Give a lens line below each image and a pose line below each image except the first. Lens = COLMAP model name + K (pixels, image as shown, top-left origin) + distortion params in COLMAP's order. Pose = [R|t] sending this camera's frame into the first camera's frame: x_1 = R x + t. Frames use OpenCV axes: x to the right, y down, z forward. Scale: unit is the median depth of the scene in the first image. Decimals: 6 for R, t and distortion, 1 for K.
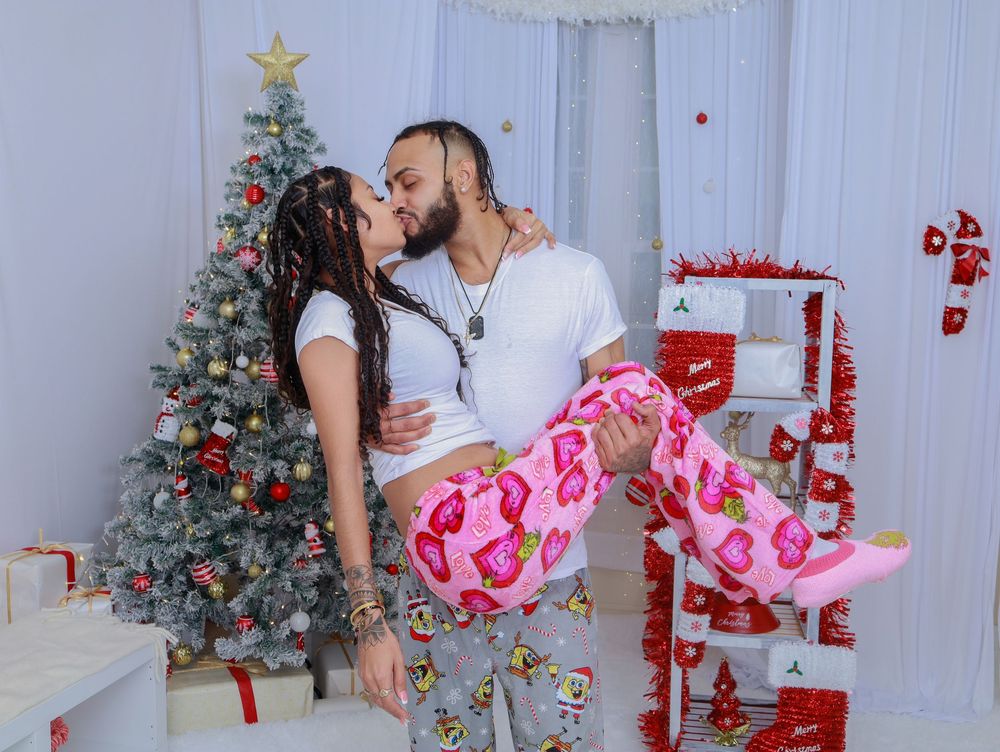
lens RADIAL K [[1142.6, 0, 511.6], [0, 1142.6, 363.7], [0, 0, 1]] dist [0.033110, 0.000000]
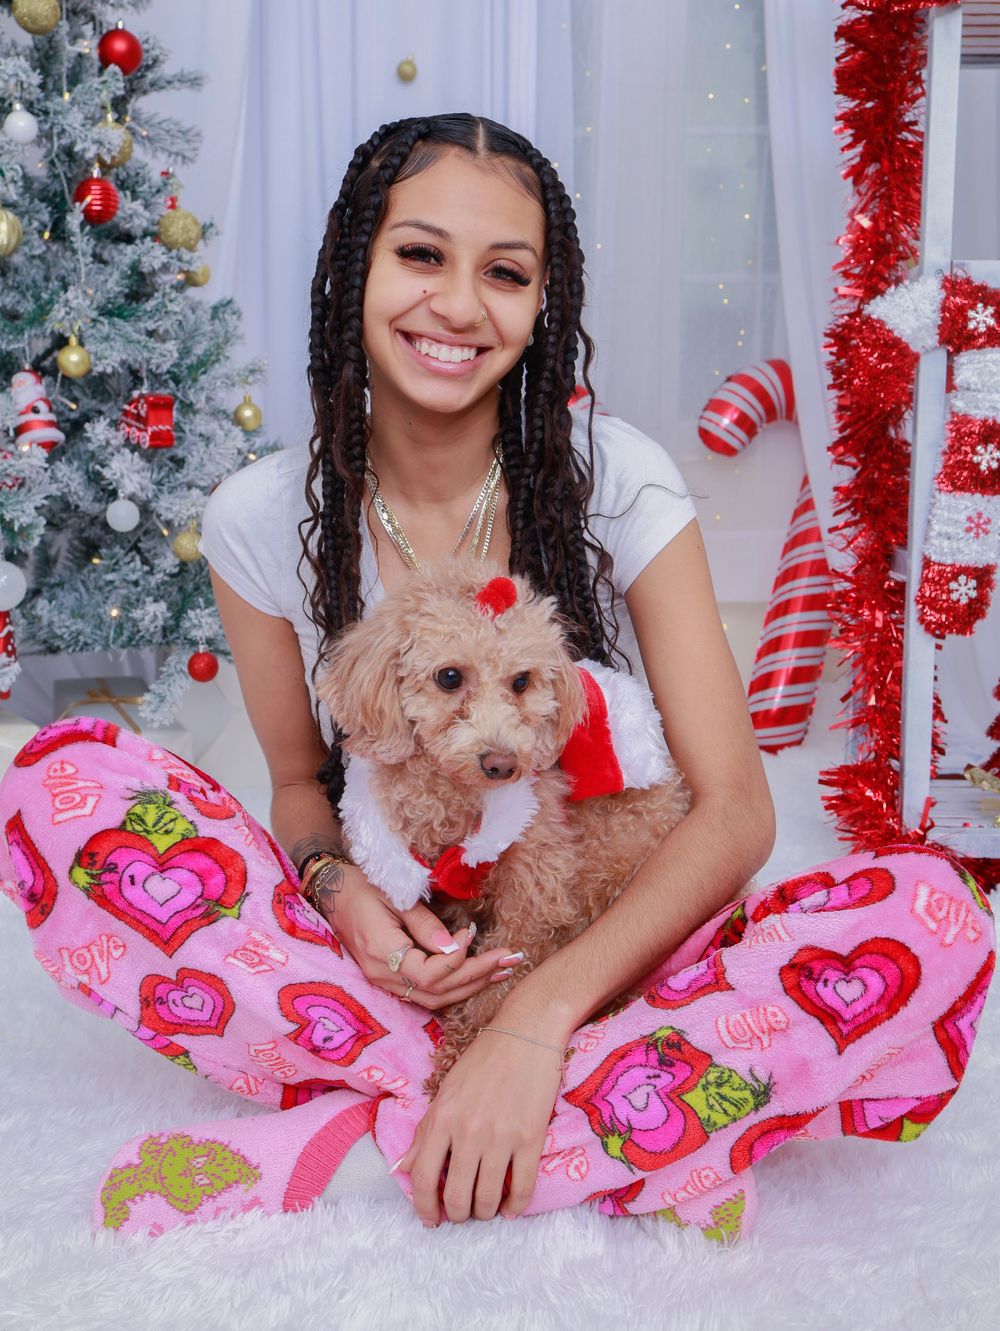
lens RADIAL K [[1520.8, 0, 487.8], [0, 1520.8, 656.6], [0, 0, 1]] dist [0.033110, 0.000000]
pose [[0.996746, -0.021936, 0.077569, -0.055174], [0.021302, 0.999733, 0.008984, 0.259549], [-0.077745, -0.007302, 0.996946, 0.454923]]
